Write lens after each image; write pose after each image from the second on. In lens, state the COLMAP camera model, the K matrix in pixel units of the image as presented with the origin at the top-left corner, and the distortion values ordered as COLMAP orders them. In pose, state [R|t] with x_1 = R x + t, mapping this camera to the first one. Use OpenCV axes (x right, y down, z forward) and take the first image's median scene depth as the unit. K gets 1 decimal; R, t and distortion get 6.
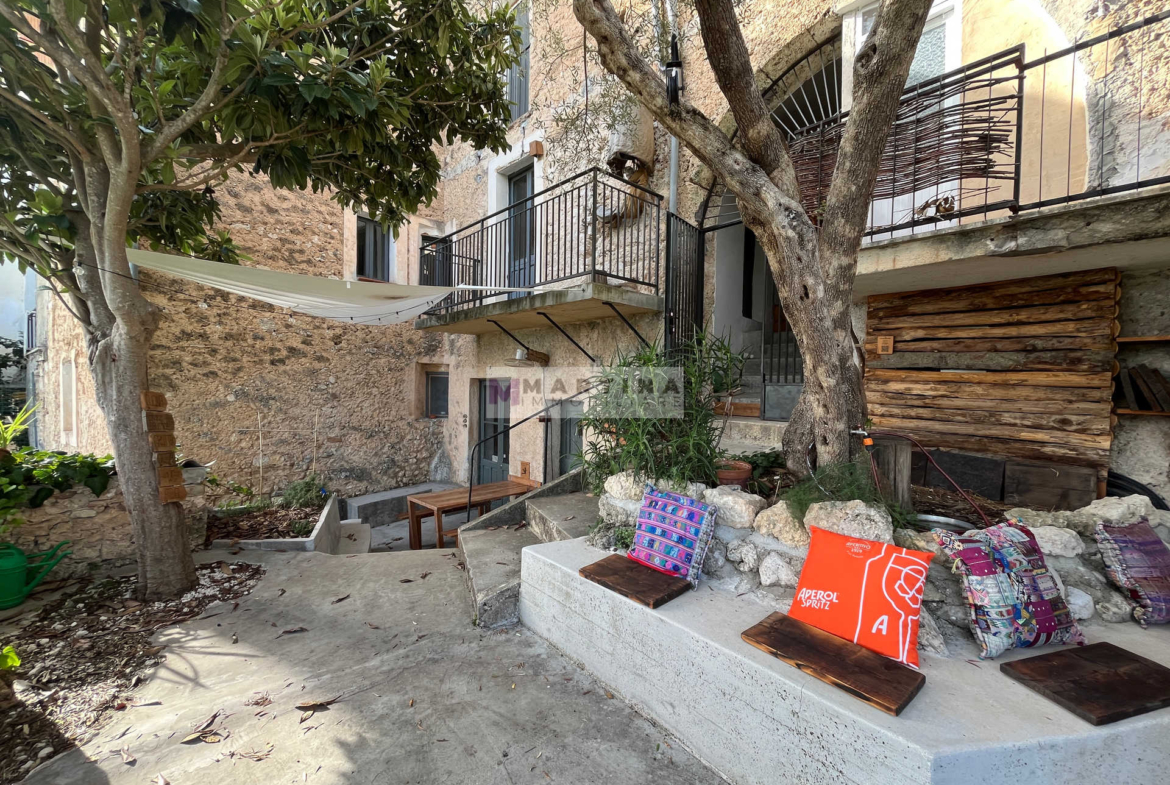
lens RADIAL K [[467.2, 0, 585.0], [0, 467.2, 392.5], [0, 0, 1]] dist [-0.000599, -0.000207]
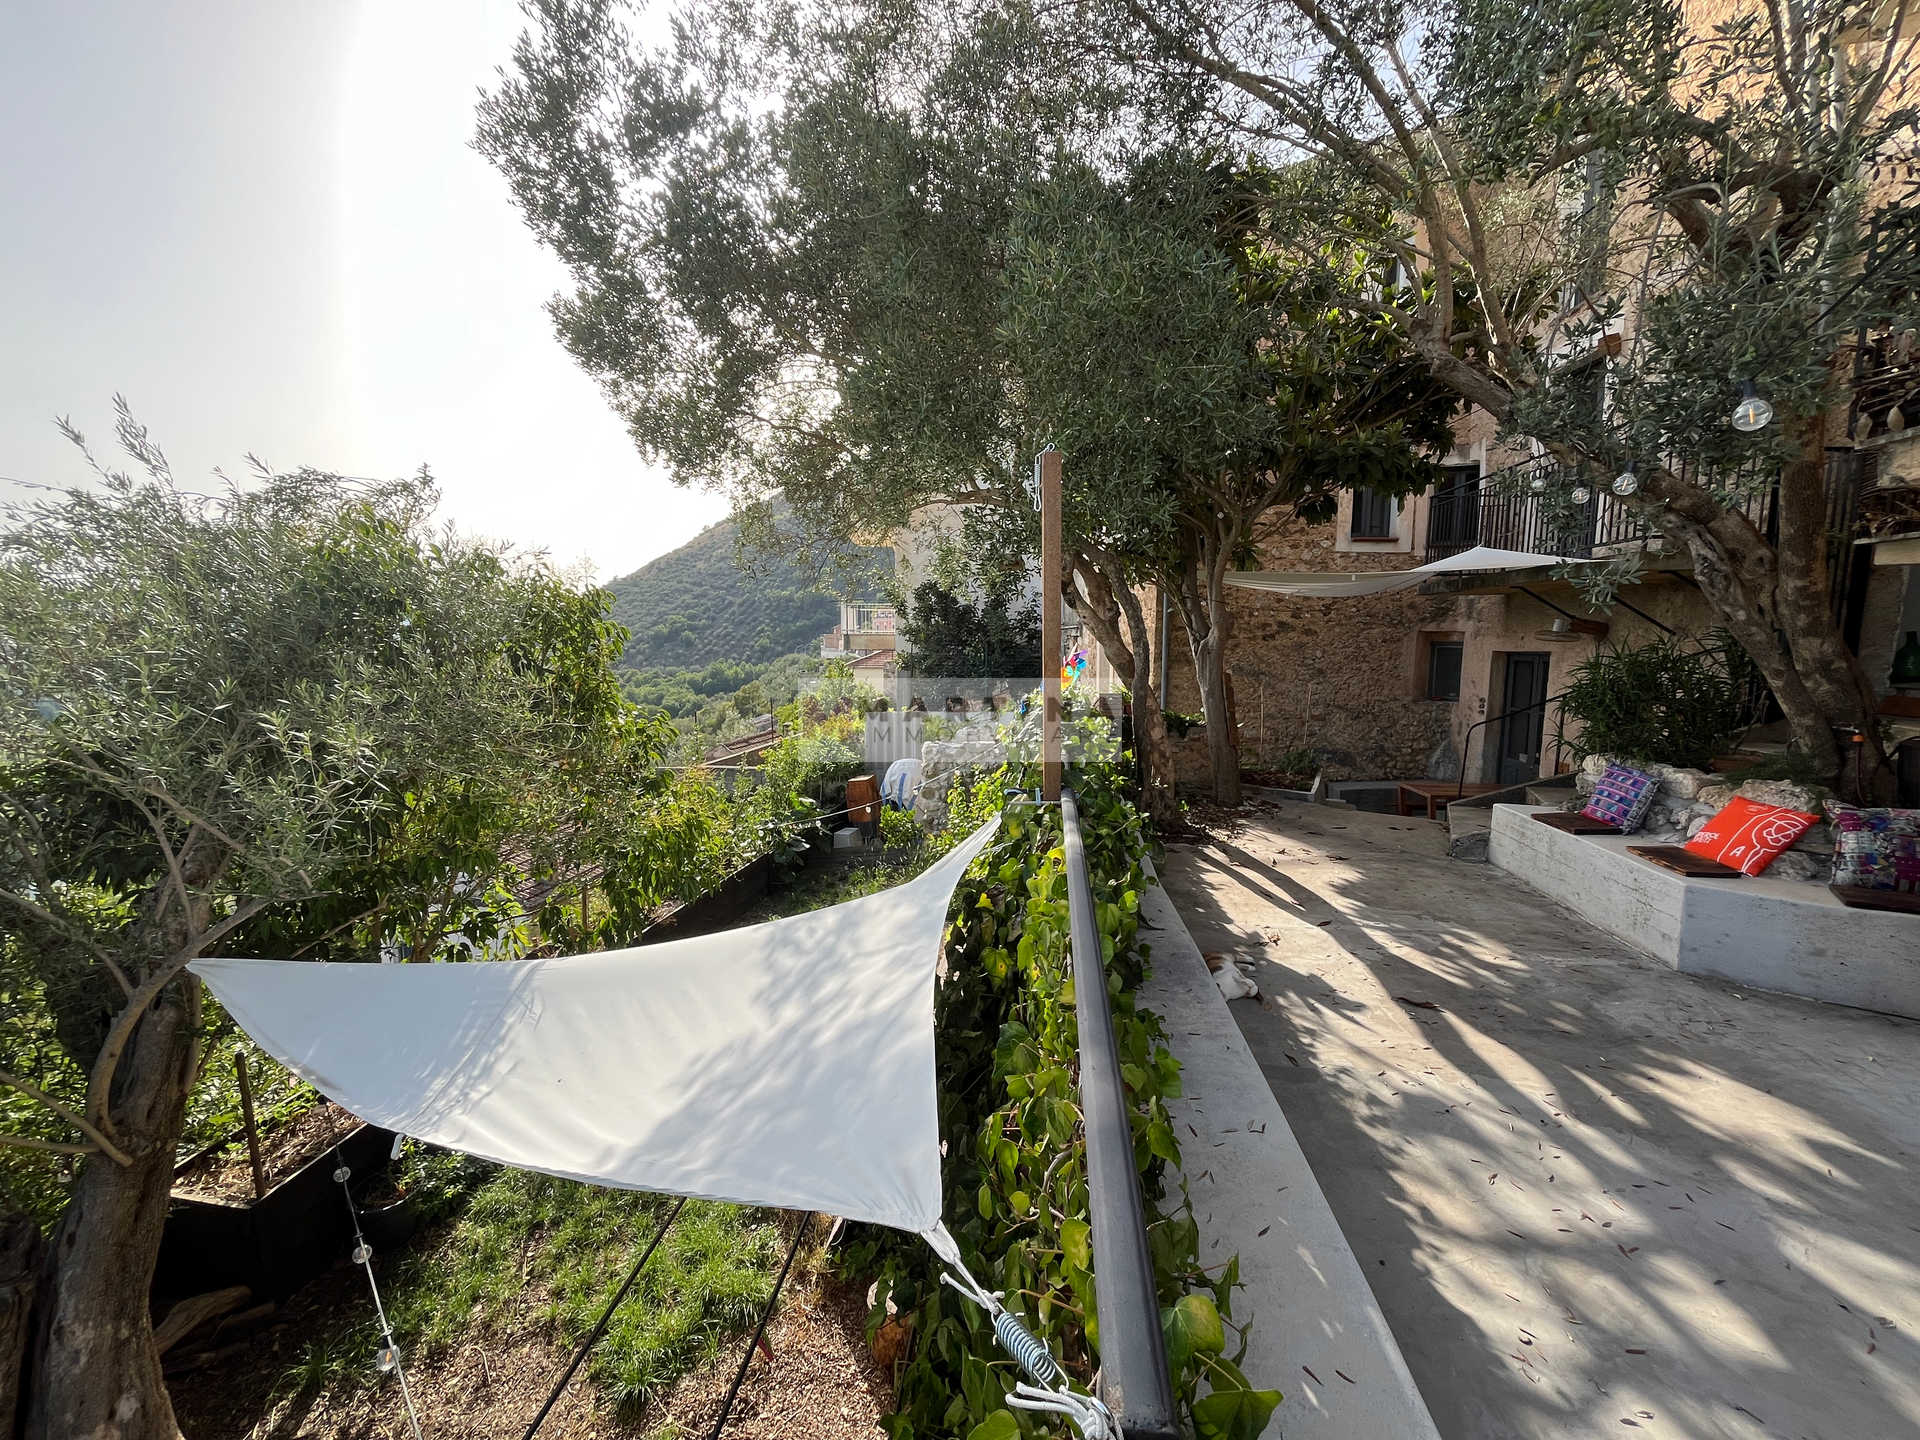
lens RADIAL K [[773.3, 0, 960.0], [0, 773.3, 720.0], [0, 0, 1]] dist [-0.002416, 0.000014]
pose [[0.633321, 0.070541, -0.770667, 0.229369], [-0.005612, 0.996230, 0.086575, -0.028162], [0.773869, -0.050505, 0.631329, -0.600149]]
